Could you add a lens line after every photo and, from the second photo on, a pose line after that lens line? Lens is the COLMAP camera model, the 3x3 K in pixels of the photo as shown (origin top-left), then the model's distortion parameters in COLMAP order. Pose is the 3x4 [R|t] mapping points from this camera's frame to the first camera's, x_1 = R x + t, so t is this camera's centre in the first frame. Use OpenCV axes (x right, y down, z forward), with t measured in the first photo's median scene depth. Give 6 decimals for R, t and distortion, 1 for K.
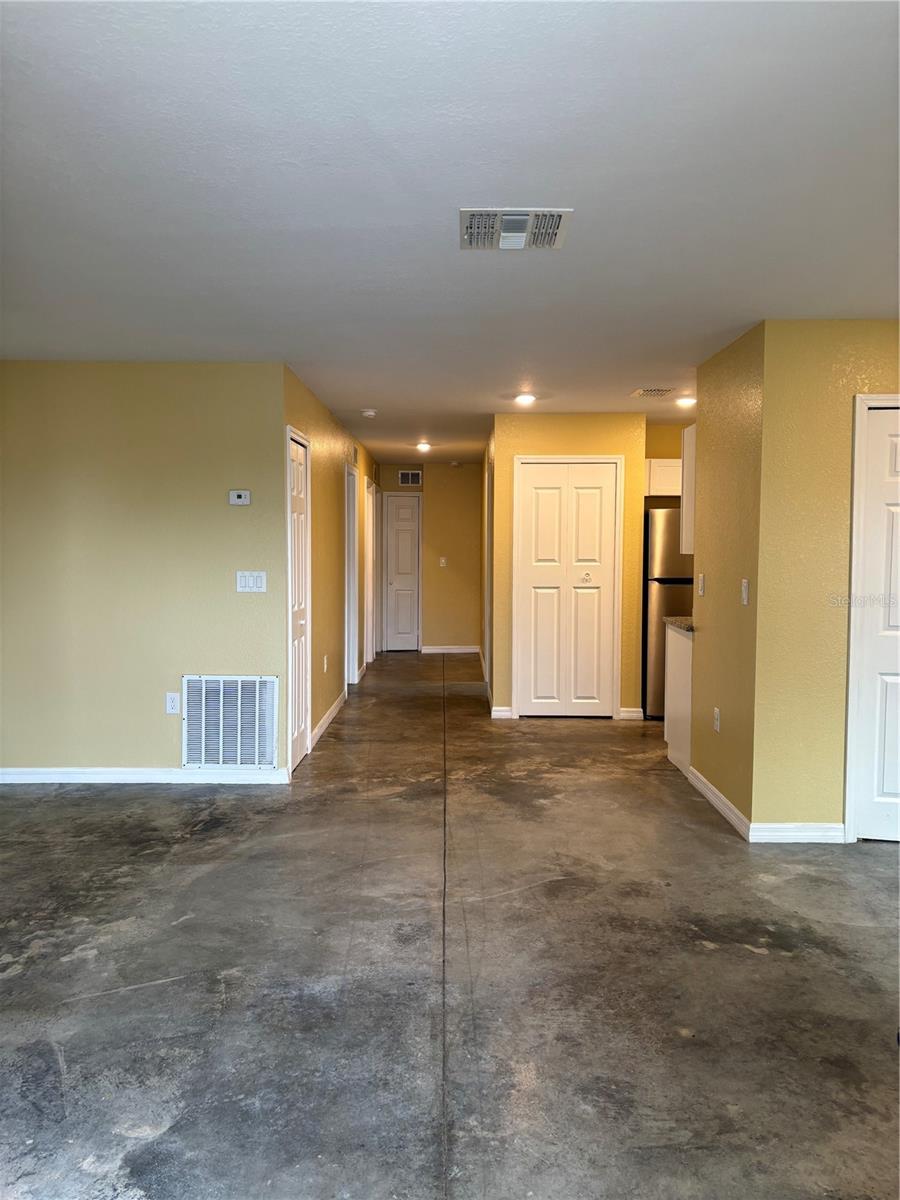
lens RADIAL K [[912.4, 0, 455.7], [0, 912.4, 596.1], [0, 0, 1]] dist [0.040344, -0.041008]
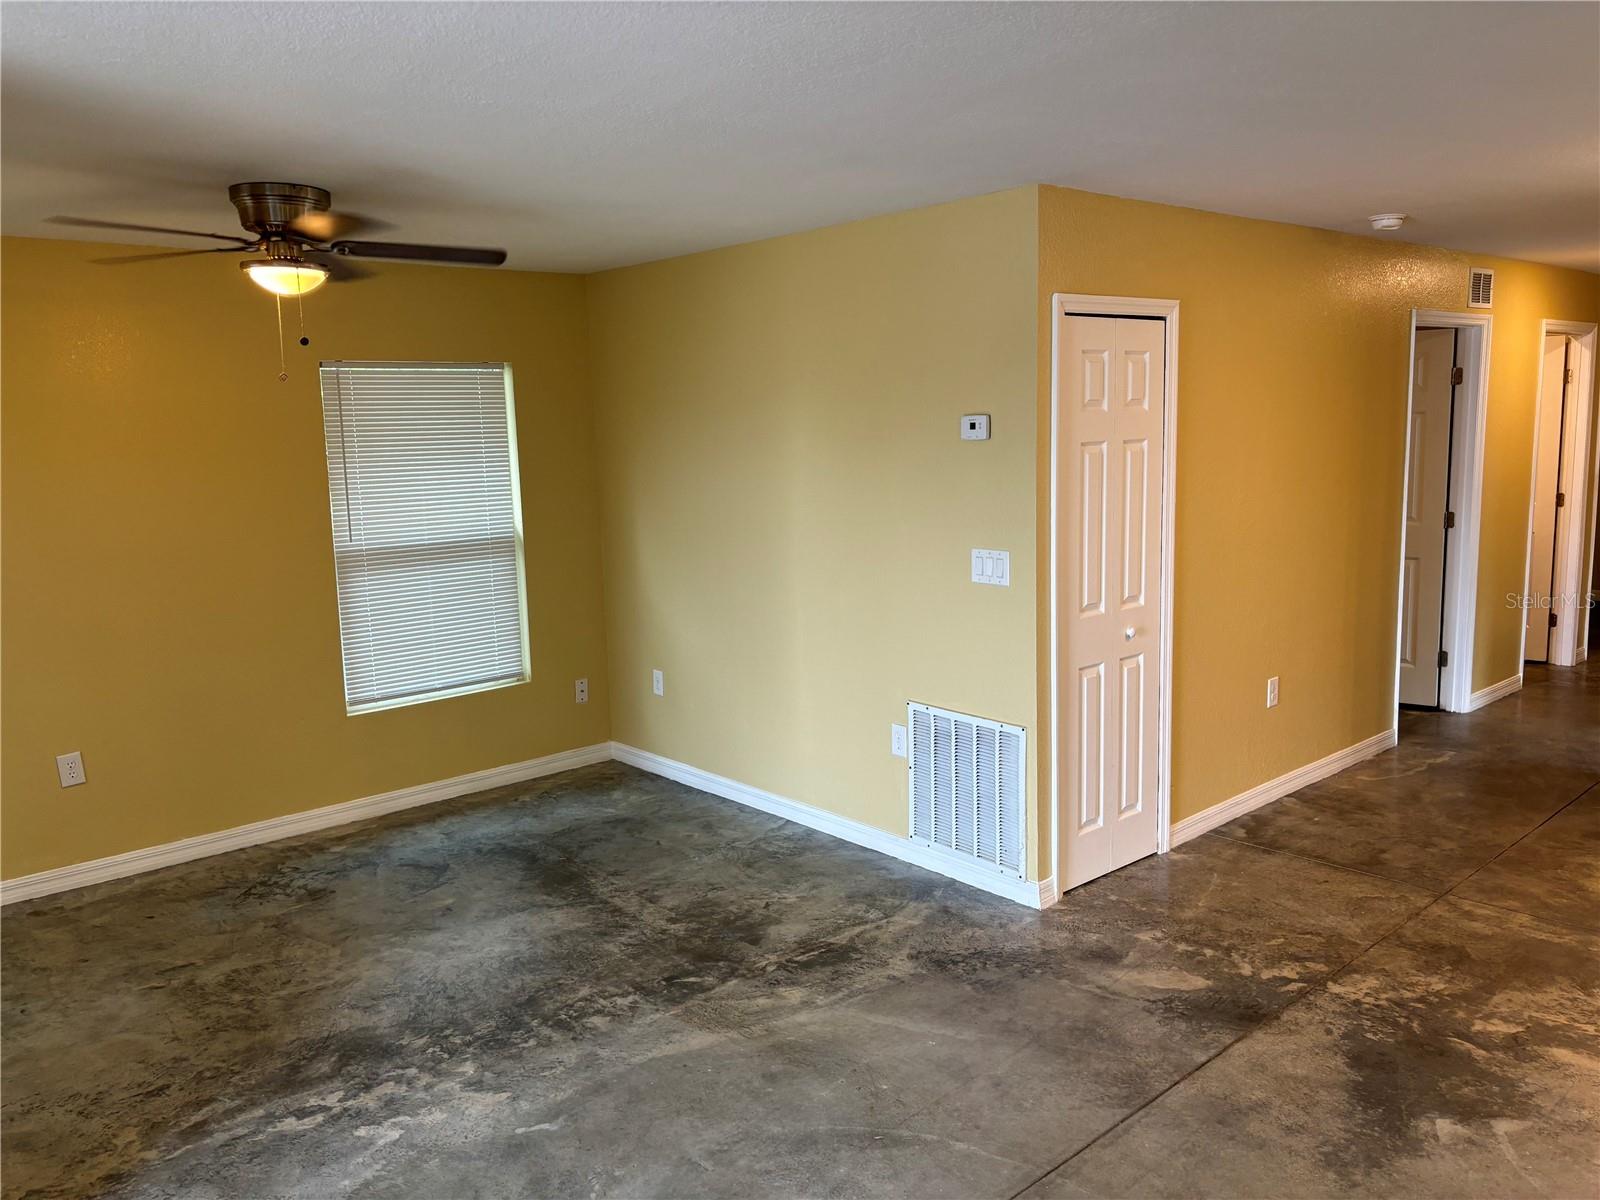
lens RADIAL K [[1216.6, 0, 794.9], [0, 1216.6, 584.7], [0, 0, 1]] dist [0.040344, -0.041008]
pose [[0.656889, 0.079865, -0.749745, 0.345570], [-0.010741, 0.995265, 0.096607, -0.094553], [0.753910, -0.055408, 0.654637, 0.445809]]
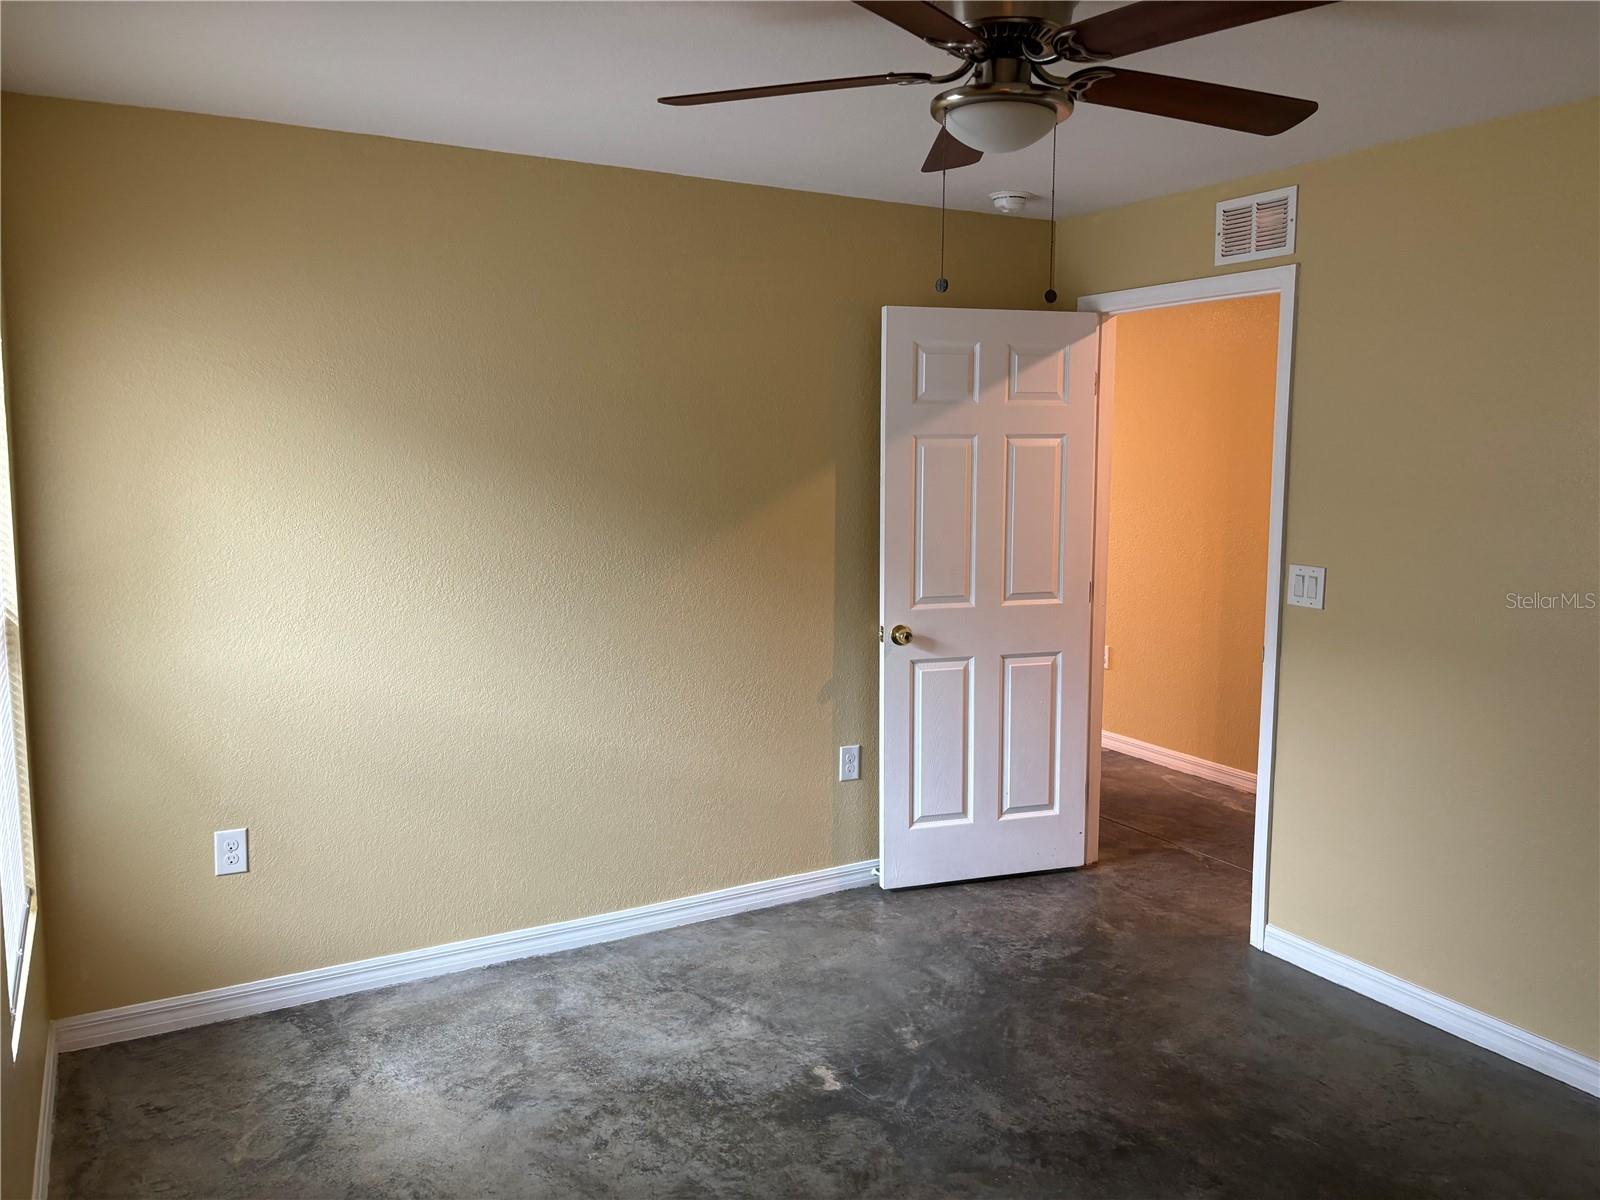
lens RADIAL K [[1216.6, 0, 800.3], [0, 1216.6, 598.3], [0, 0, 1]] dist [0.040344, -0.041008]
pose [[-0.872994, 0.050634, -0.485096, 0.783734], [-0.033707, 0.985955, 0.163573, -0.177323], [0.486565, 0.159149, -0.859026, 2.591142]]
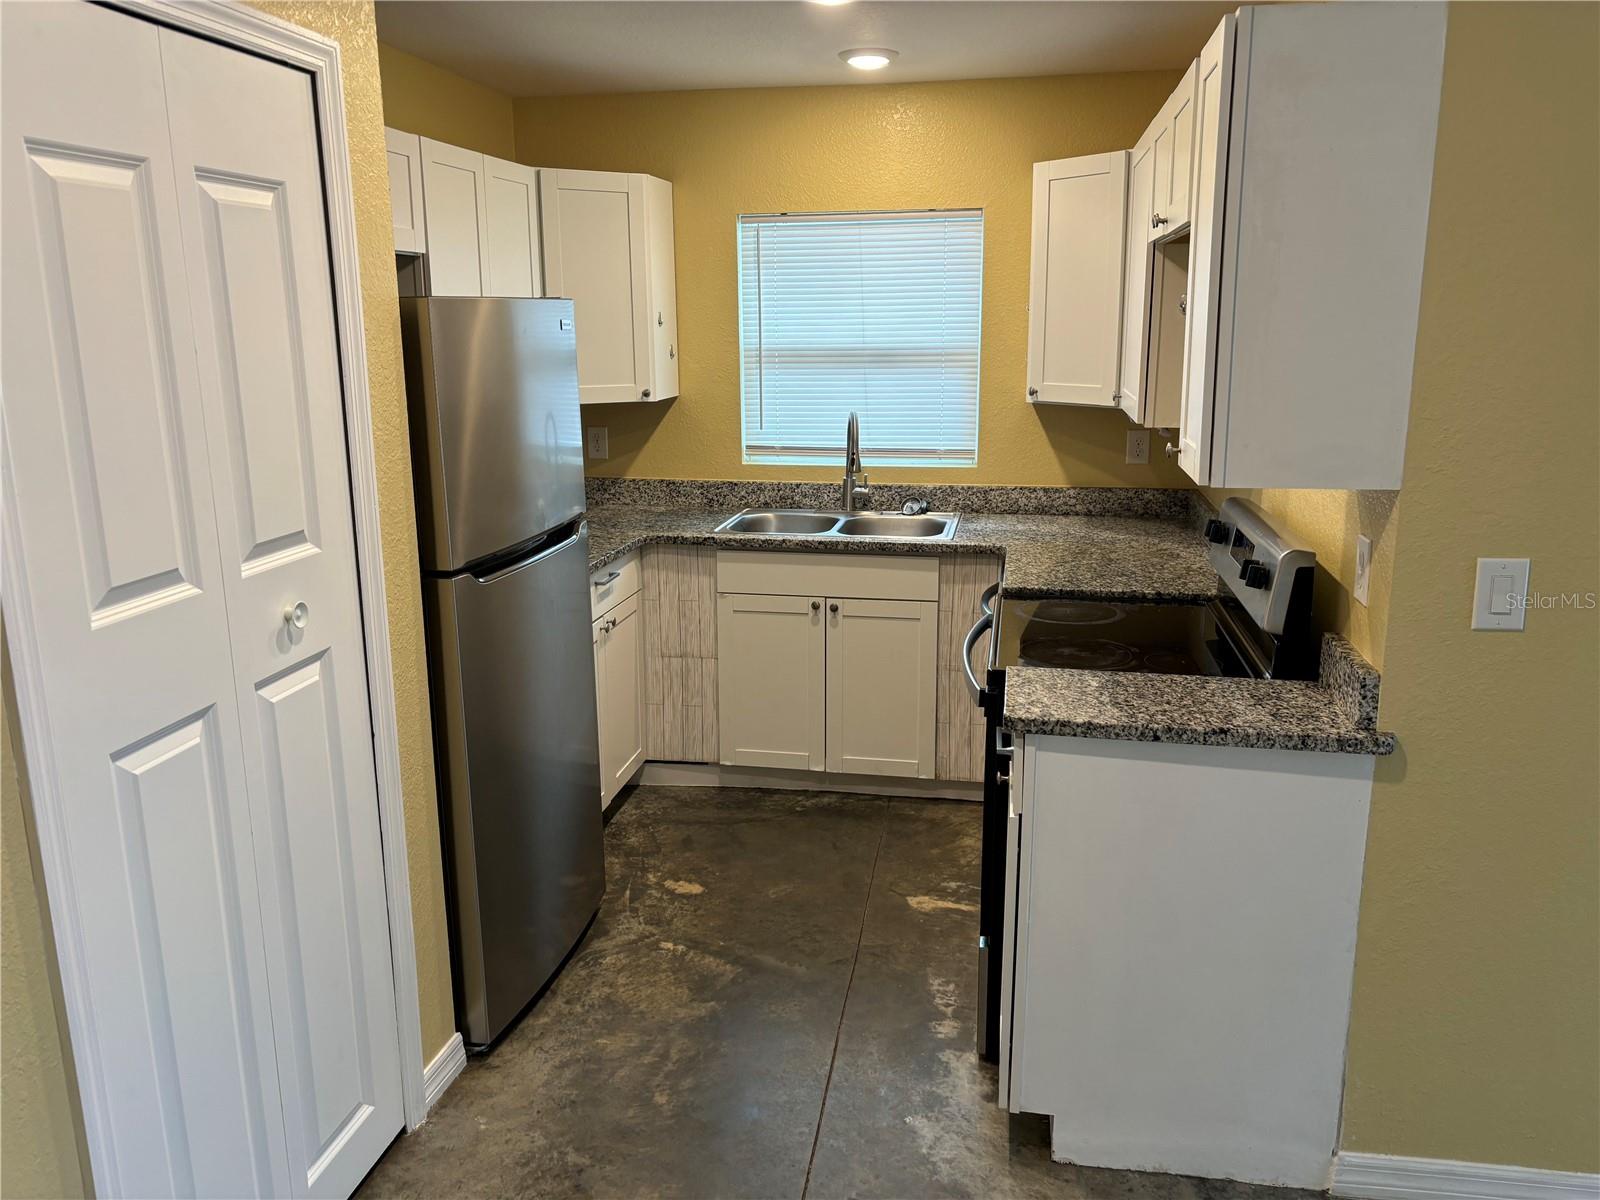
lens RADIAL K [[1216.6, 0, 803.6], [0, 1216.6, 595.3], [0, 0, 1]] dist [0.040344, -0.041008]
pose [[0.173604, -0.224296, 0.958933, -0.171513], [0.063554, 0.974240, 0.216371, -0.129852], [-0.982763, 0.023381, 0.183387, 1.339097]]
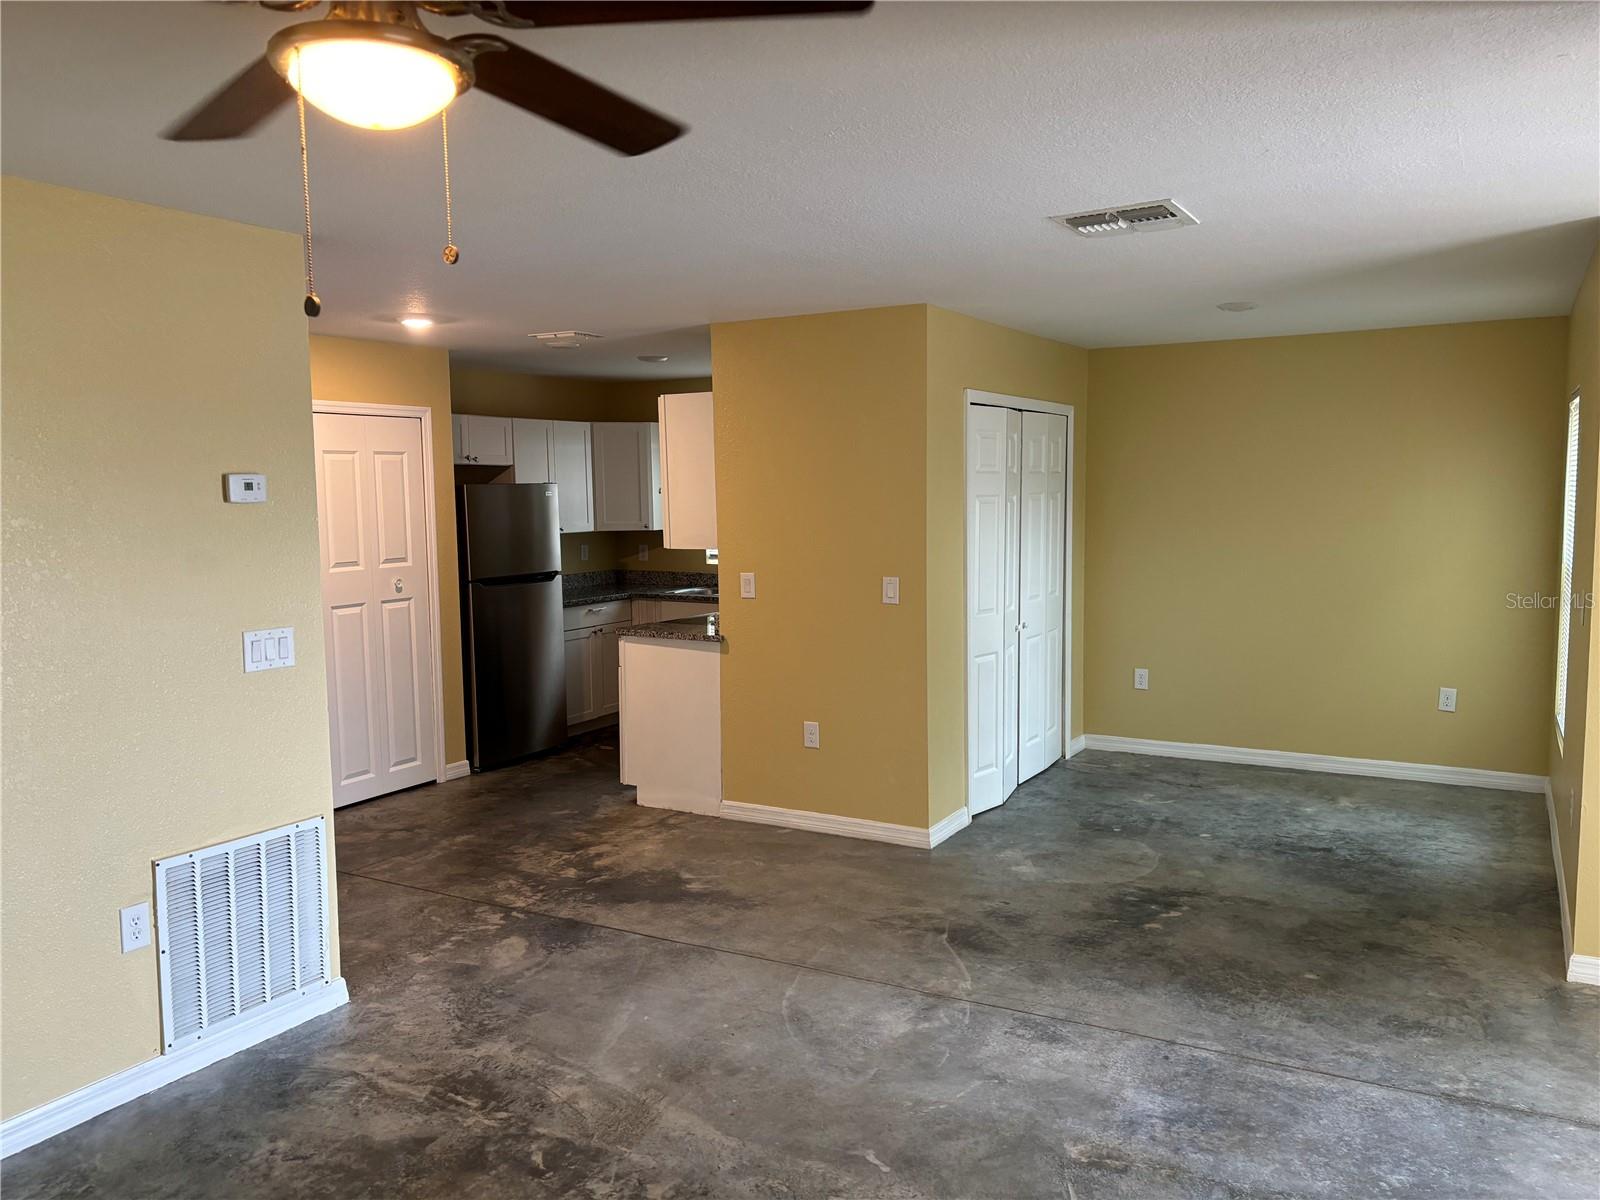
lens RADIAL K [[1216.6, 0, 817.6], [0, 1216.6, 603.6], [0, 0, 1]] dist [0.040344, -0.041008]
pose [[0.487540, -0.094188, 0.868005, -0.794776], [0.063663, 0.995353, 0.072249, -0.085051], [-0.870777, 0.020036, 0.491271, 0.455311]]
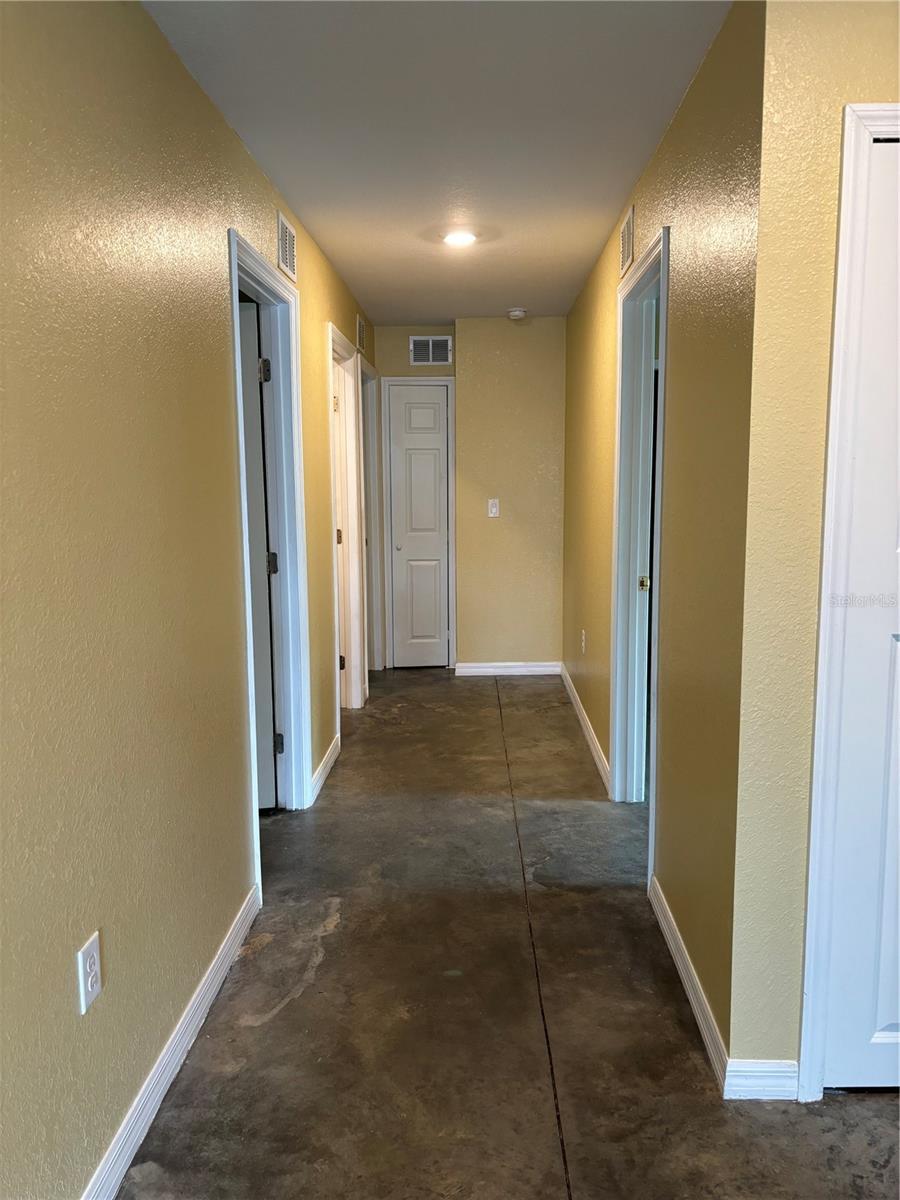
lens RADIAL K [[912.4, 0, 444.8], [0, 912.4, 601.6], [0, 0, 1]] dist [0.040344, -0.041008]
pose [[0.999088, -0.010172, -0.041478, -0.054242], [0.013689, 0.996252, 0.085406, -0.071807], [0.040454, -0.085896, 0.995482, 1.178853]]
